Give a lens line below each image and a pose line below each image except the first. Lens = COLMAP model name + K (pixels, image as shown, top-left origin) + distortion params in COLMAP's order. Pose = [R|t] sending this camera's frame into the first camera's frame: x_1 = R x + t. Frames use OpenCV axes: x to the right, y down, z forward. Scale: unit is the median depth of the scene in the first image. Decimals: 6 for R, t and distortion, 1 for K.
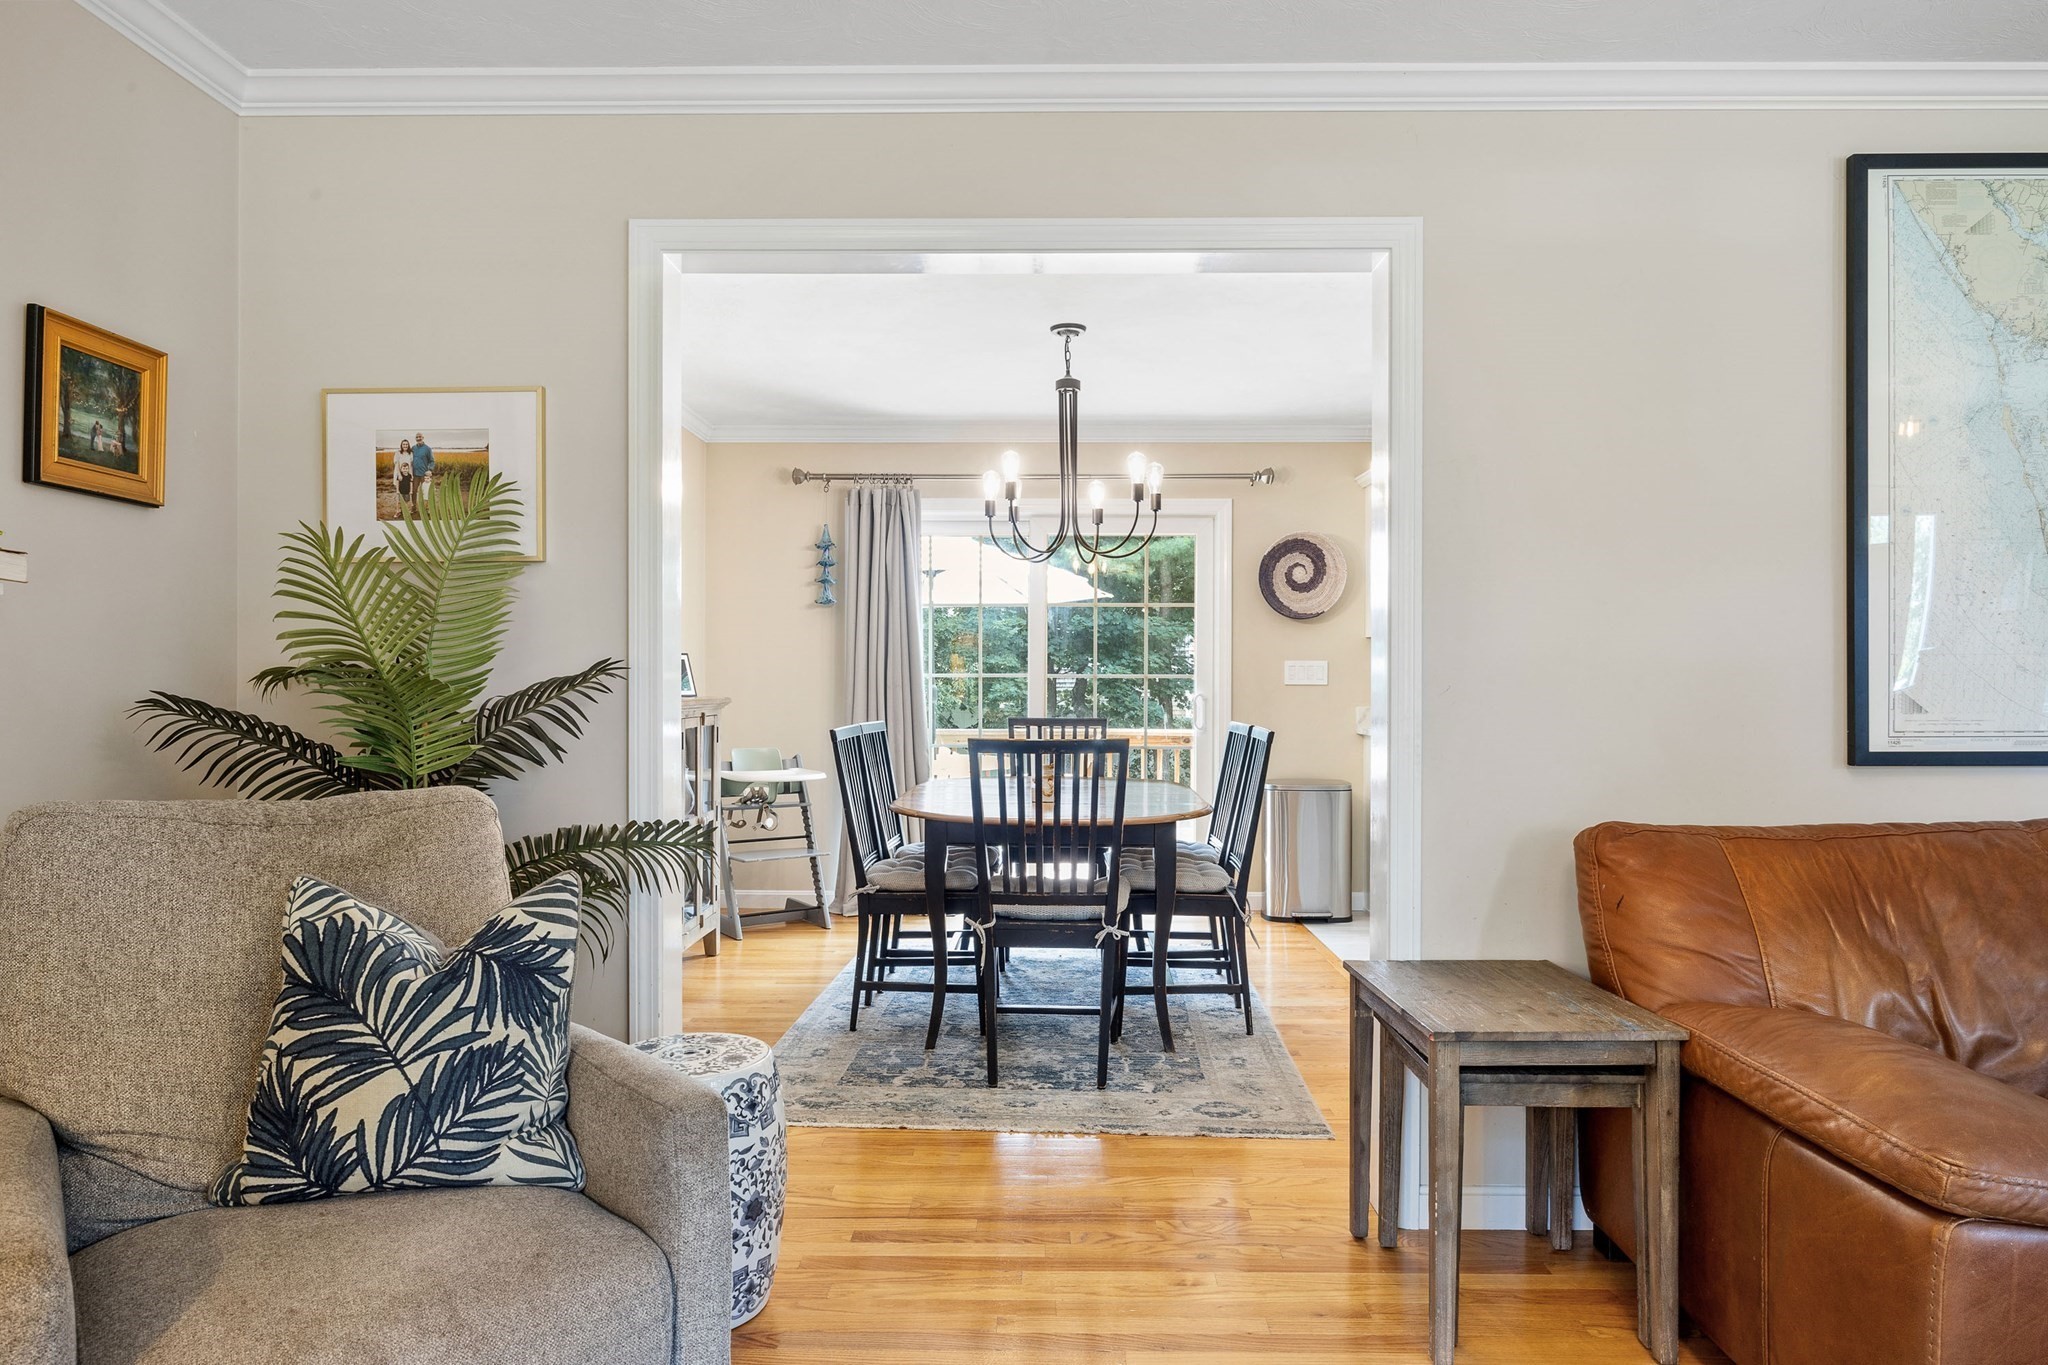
lens RADIAL K [[1187.1, 0, 1025.3], [0, 1187.1, 685.7], [0, 0, 1]] dist [0.001039, -0.000535]
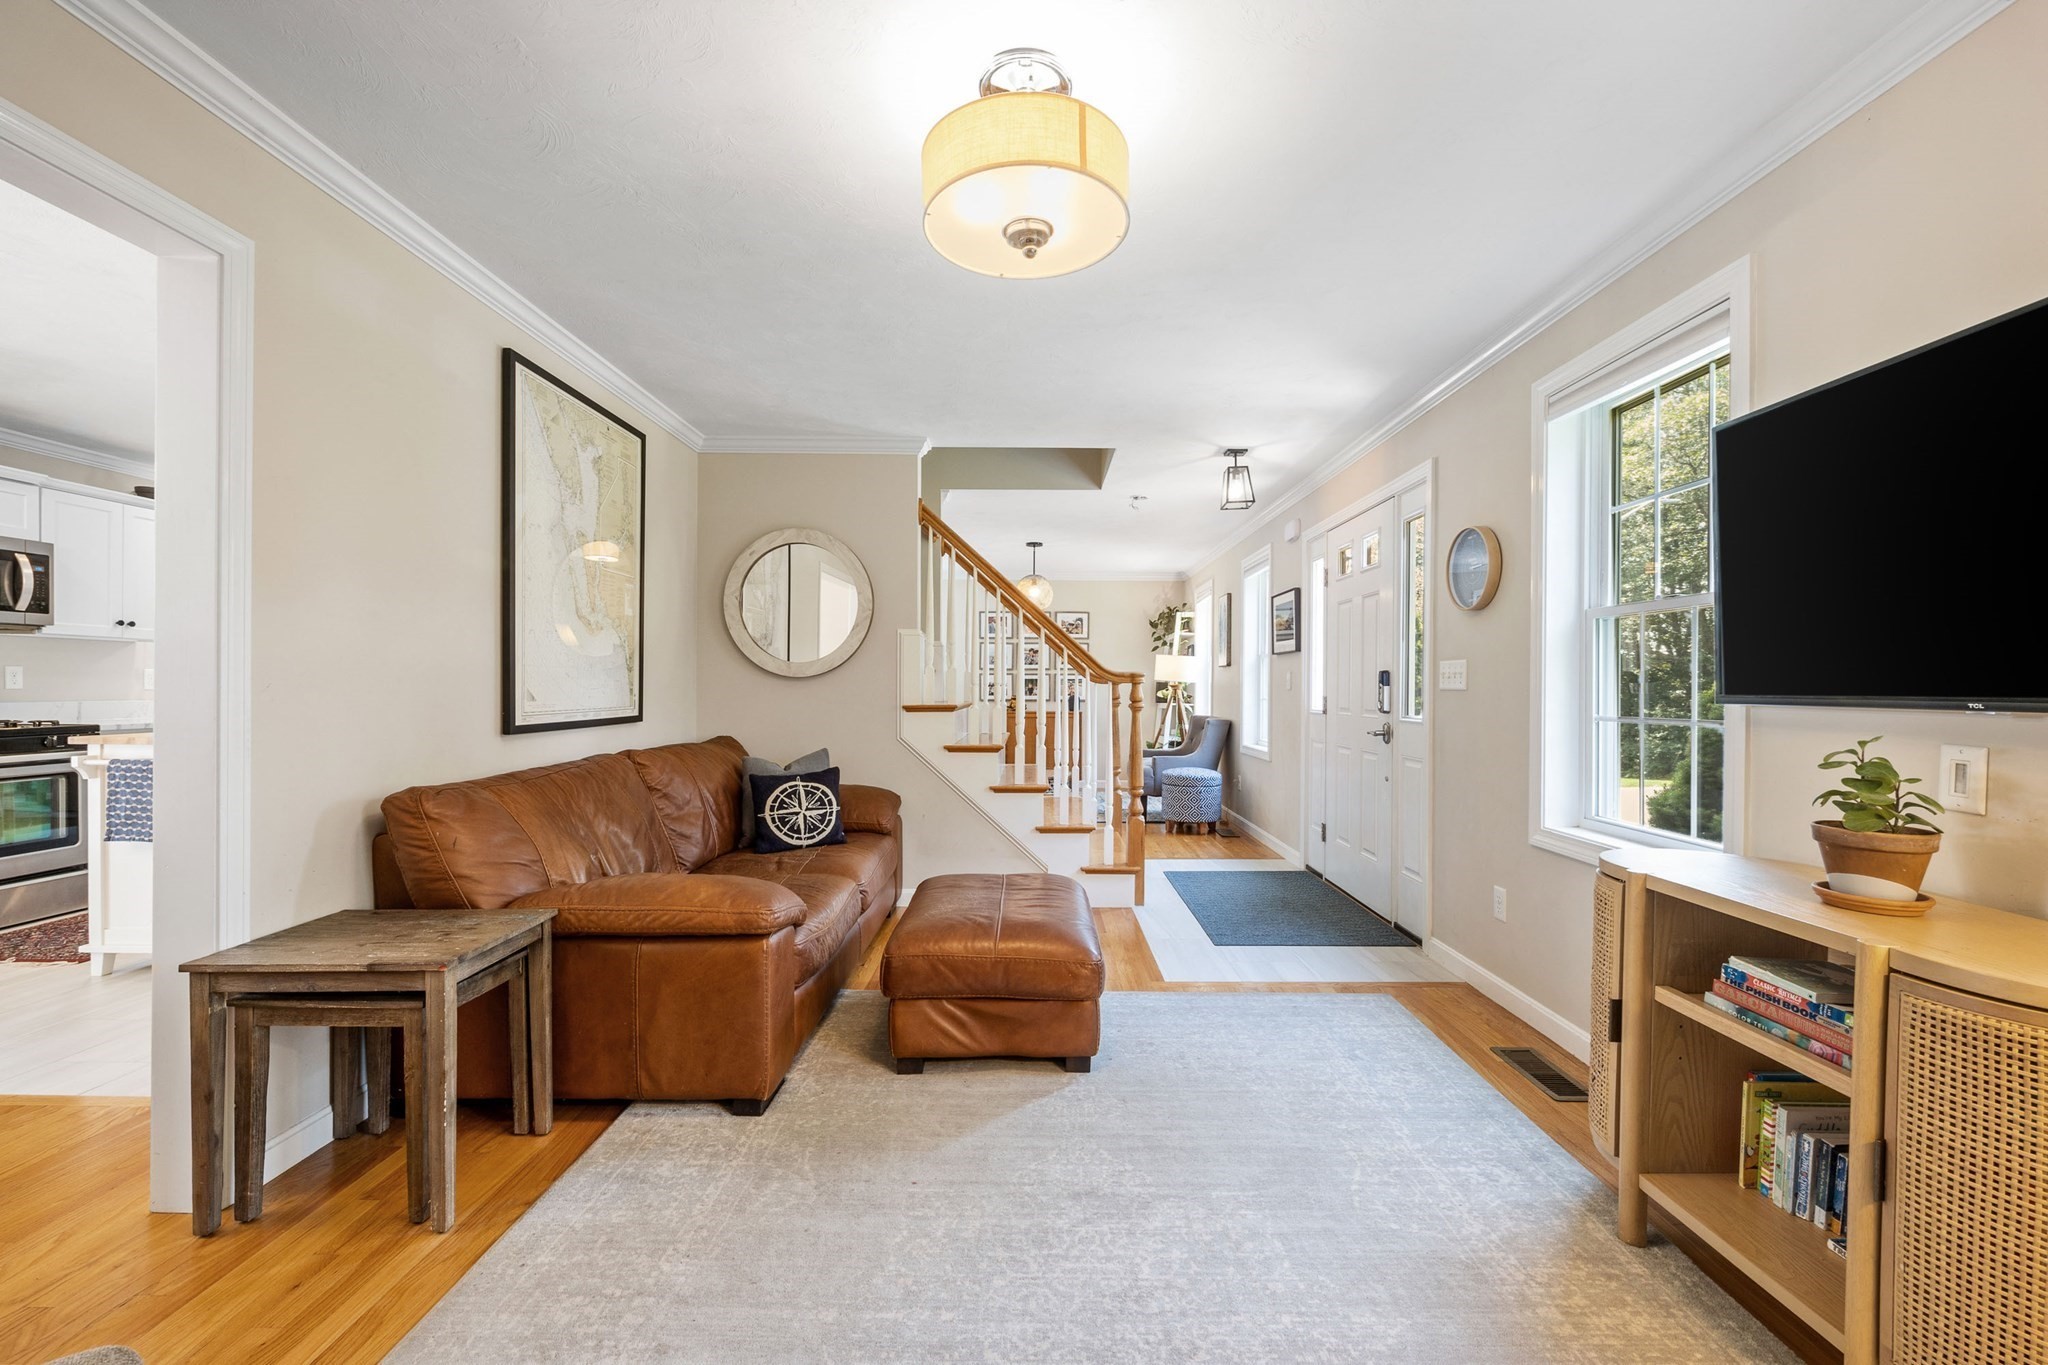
lens RADIAL K [[847.0, 0, 1027.4], [0, 847.0, 690.4], [0, 0, 1]] dist [-0.000576, 0.000011]
pose [[-0.008881, -0.005633, 0.999945, -0.440063], [-0.010510, 0.999929, 0.005540, -0.005744], [-0.999905, -0.010461, -0.008939, 0.318915]]
